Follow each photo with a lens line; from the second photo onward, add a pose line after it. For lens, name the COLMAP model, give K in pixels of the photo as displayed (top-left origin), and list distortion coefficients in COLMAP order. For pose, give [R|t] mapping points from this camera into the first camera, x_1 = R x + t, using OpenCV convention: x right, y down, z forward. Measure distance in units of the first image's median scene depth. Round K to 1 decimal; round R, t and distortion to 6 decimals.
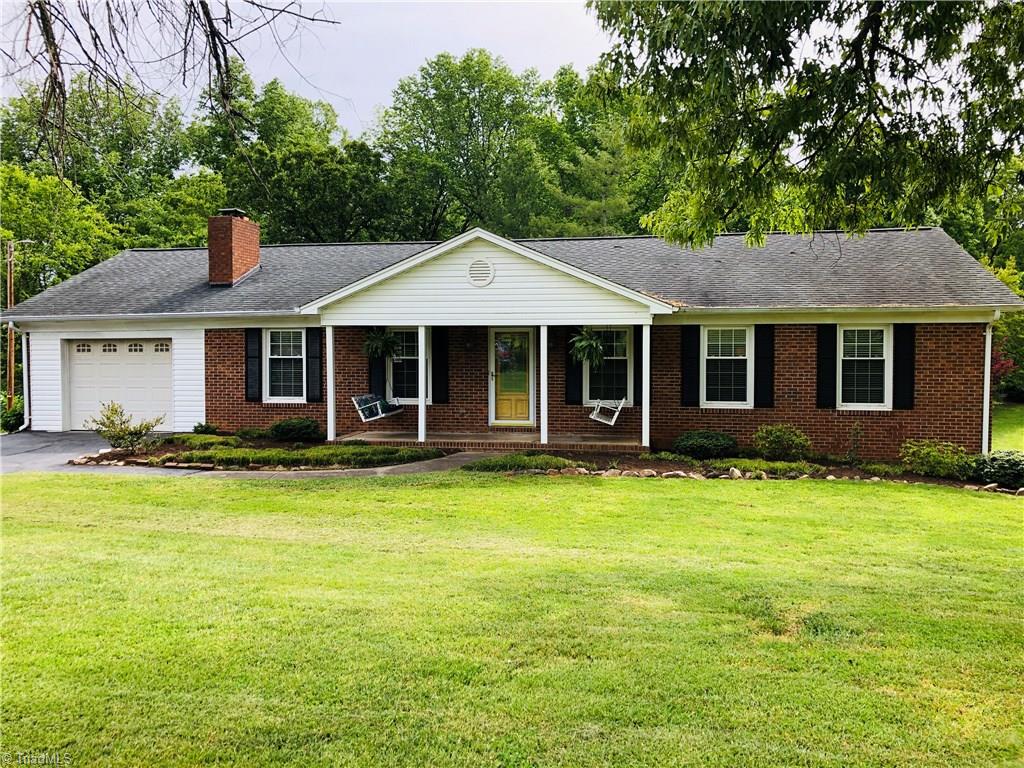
lens RADIAL K [[839.0, 0, 511.5], [0, 839.0, 374.7], [0, 0, 1]] dist [0.045567, -0.052637]
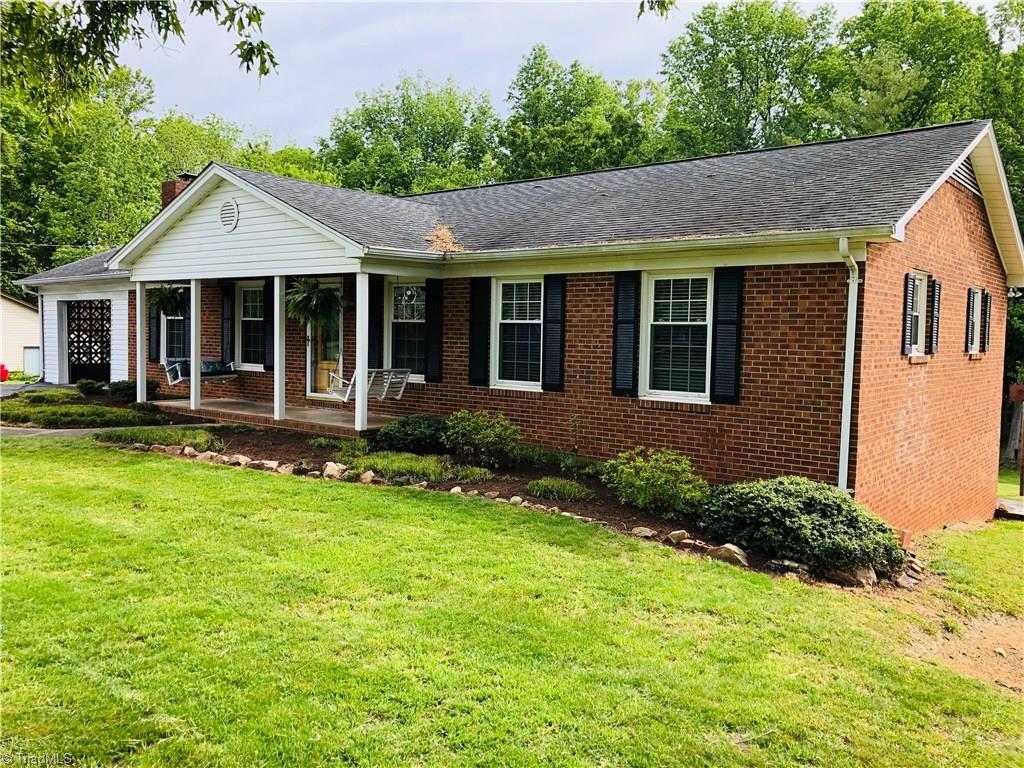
lens RADIAL K [[839.0, 0, 509.2], [0, 839.0, 383.0], [0, 0, 1]] dist [0.045567, -0.052637]
pose [[0.877912, 0.046439, -0.476565, 0.605886], [-0.037616, 0.998899, 0.028042, 0.013533], [0.477342, -0.006692, 0.878692, 0.358996]]
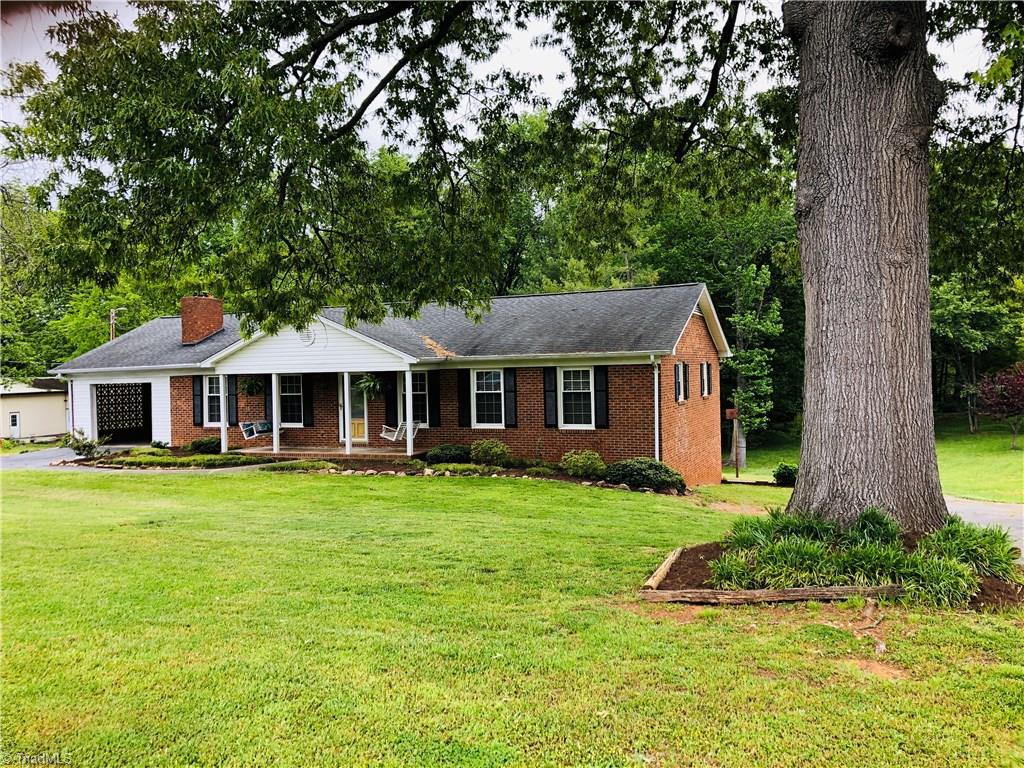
lens RADIAL K [[839.0, 0, 511.7], [0, 839.0, 386.5], [0, 0, 1]] dist [0.045567, -0.052637]
pose [[0.975161, -0.015714, -0.220941, 0.603993], [0.012727, 0.999807, -0.014938, -0.007936], [0.221133, 0.011755, 0.975173, -0.331837]]
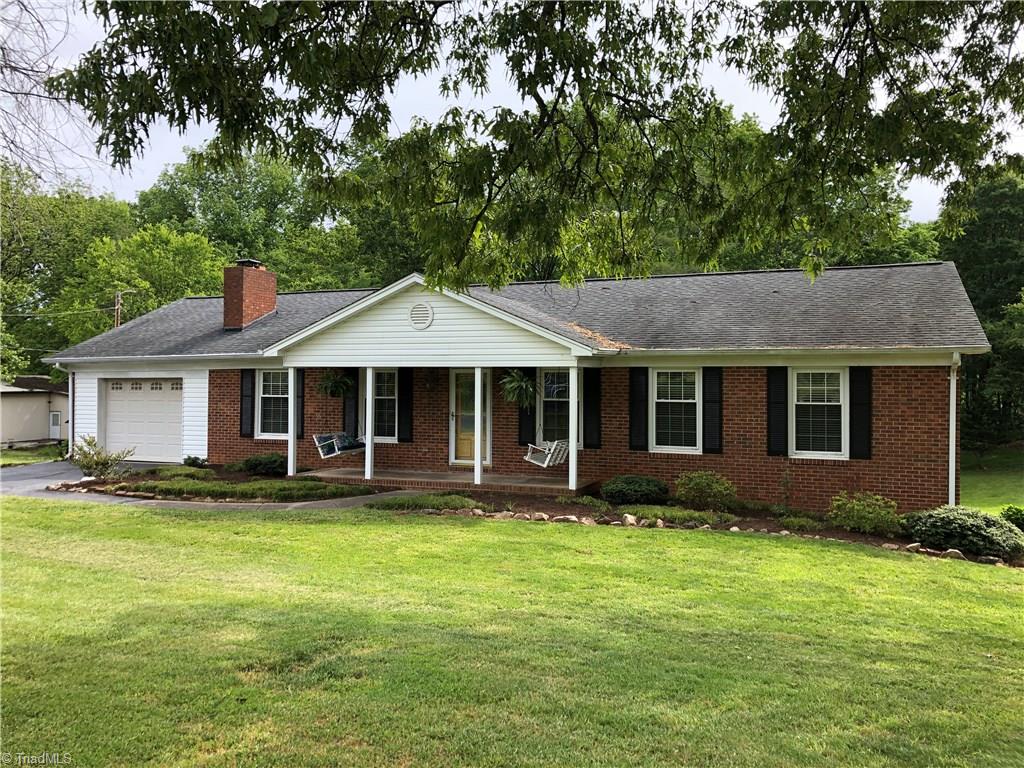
lens RADIAL K [[839.0, 0, 510.4], [0, 839.0, 374.8], [0, 0, 1]] dist [0.045567, -0.052637]
pose [[0.979558, 0.004416, -0.201116, 0.266789], [-0.013928, 0.998849, -0.045907, -0.003261], [0.200682, 0.047769, 0.978491, 0.013448]]
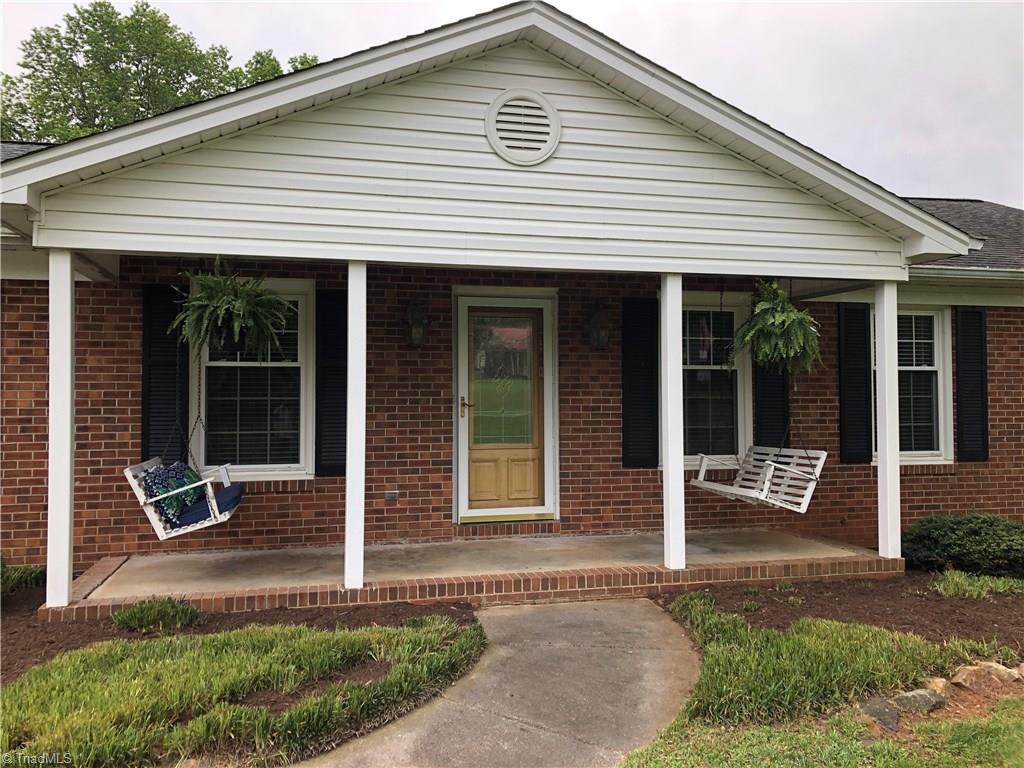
lens RADIAL K [[839.0, 0, 504.0], [0, 839.0, 370.0], [0, 0, 1]] dist [0.045567, -0.052637]
pose [[0.913448, 0.013001, 0.406747, -0.190889], [0.016162, 0.997542, -0.068181, 0.013140], [-0.406634, 0.068854, 0.910993, 0.629877]]
